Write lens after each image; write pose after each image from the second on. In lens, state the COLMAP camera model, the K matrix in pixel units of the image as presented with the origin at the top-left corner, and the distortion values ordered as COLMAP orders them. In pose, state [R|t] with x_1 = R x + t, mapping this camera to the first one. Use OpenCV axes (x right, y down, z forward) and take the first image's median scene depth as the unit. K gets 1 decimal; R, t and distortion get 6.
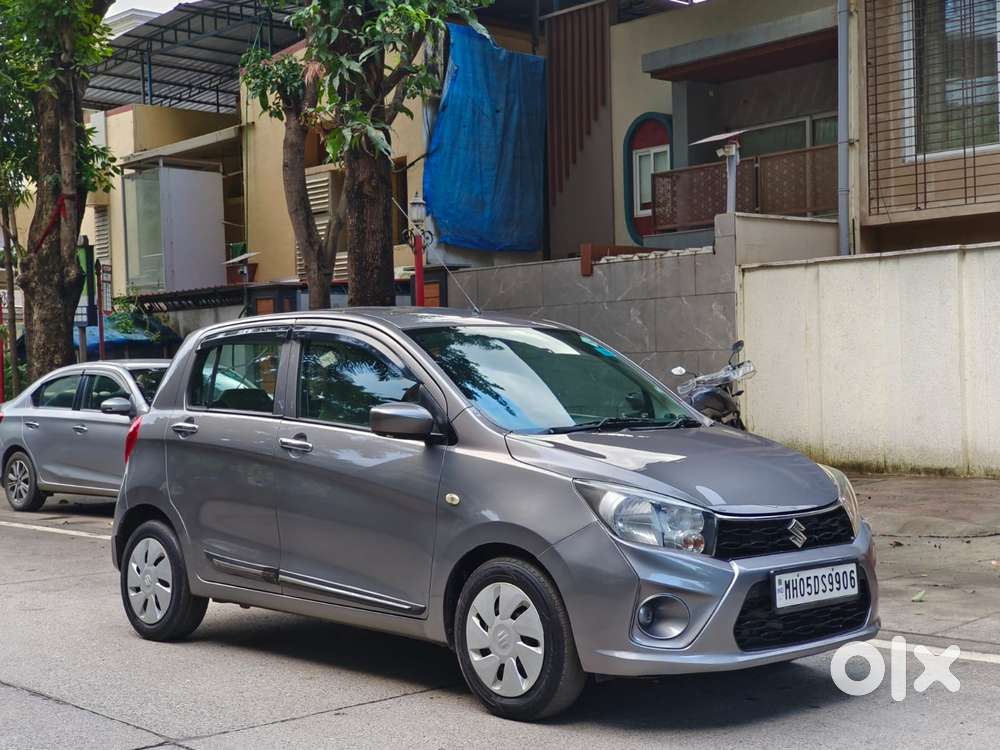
lens RADIAL K [[1456.5, 0, 501.6], [0, 1456.5, 372.1], [0, 0, 1]] dist [0.162152, -0.074782]
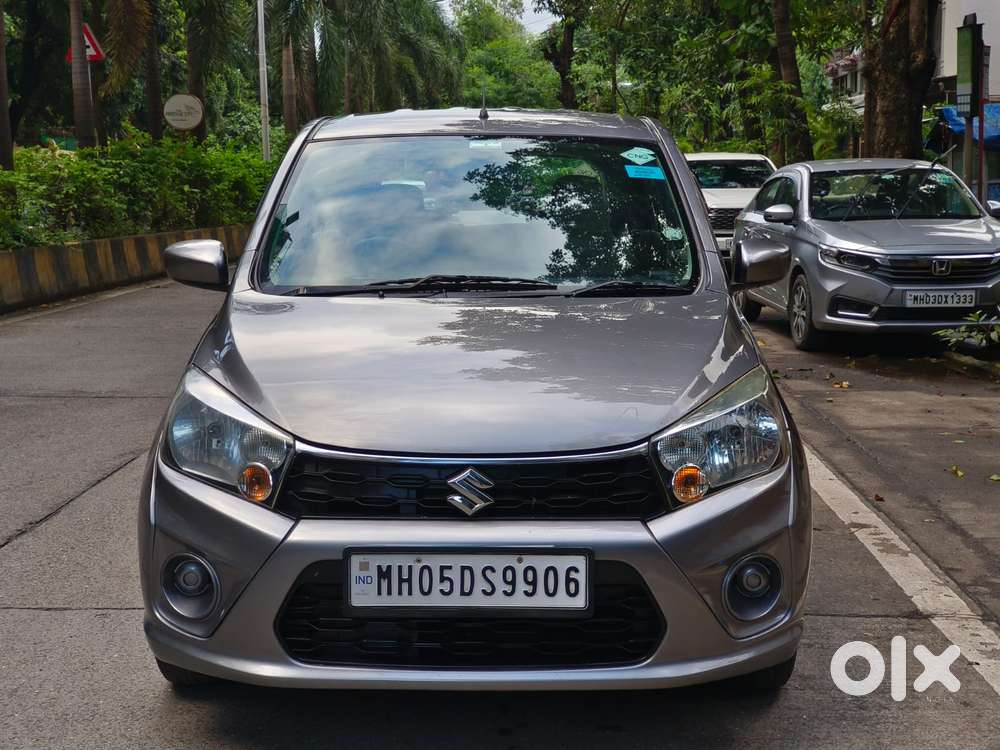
lens RADIAL K [[1450.0, 0, 500.0], [0, 1450.0, 375.0], [0, 0, 1]] dist [0.169730, -0.048568]
pose [[0.736661, 0.111629, -0.666985, 0.590770], [-0.014673, 0.988688, 0.149264, -0.026187], [0.676103, -0.100171, 0.729966, 0.566459]]
